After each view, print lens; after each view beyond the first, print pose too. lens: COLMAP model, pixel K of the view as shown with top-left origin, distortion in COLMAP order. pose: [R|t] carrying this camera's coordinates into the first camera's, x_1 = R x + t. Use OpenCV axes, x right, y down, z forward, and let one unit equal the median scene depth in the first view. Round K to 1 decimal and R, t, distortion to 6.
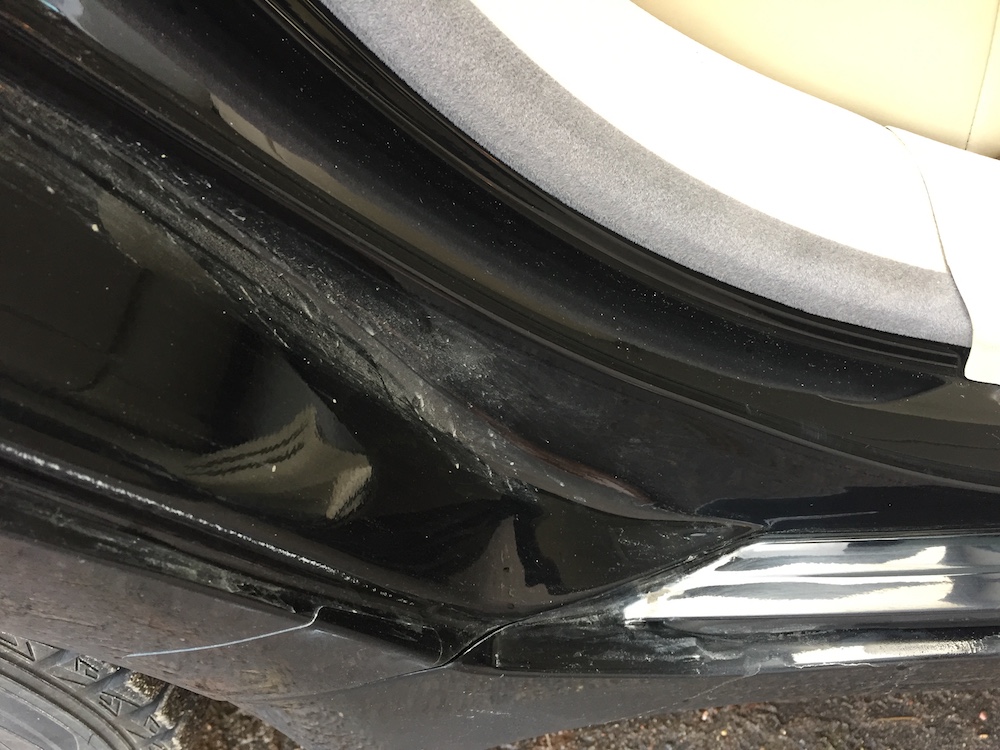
lens RADIAL K [[885.9, 0, 500.0], [0, 885.9, 375.0], [0, 0, 1]] dist [0.071753, -0.132368]
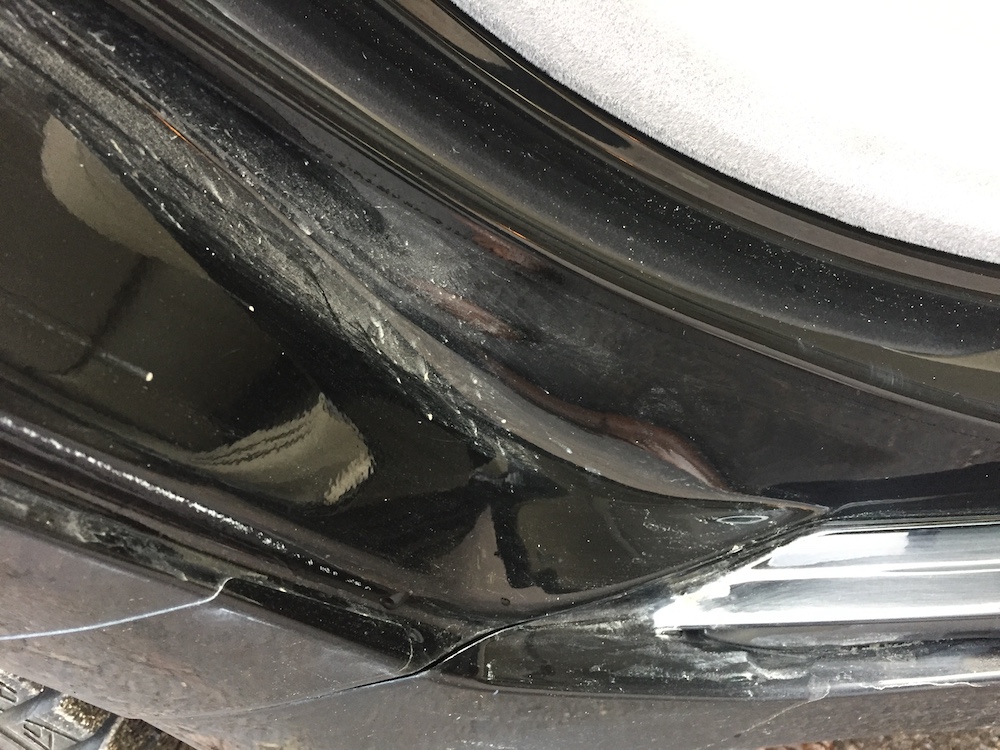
lens RADIAL K [[885.9, 0, 500.0], [0, 885.9, 375.0], [0, 0, 1]] dist [0.071753, -0.132368]
pose [[0.998422, -0.021347, -0.051931, 0.050766], [0.017709, 0.997422, -0.069543, 0.109749], [0.053282, 0.068513, 0.996226, 0.191169]]
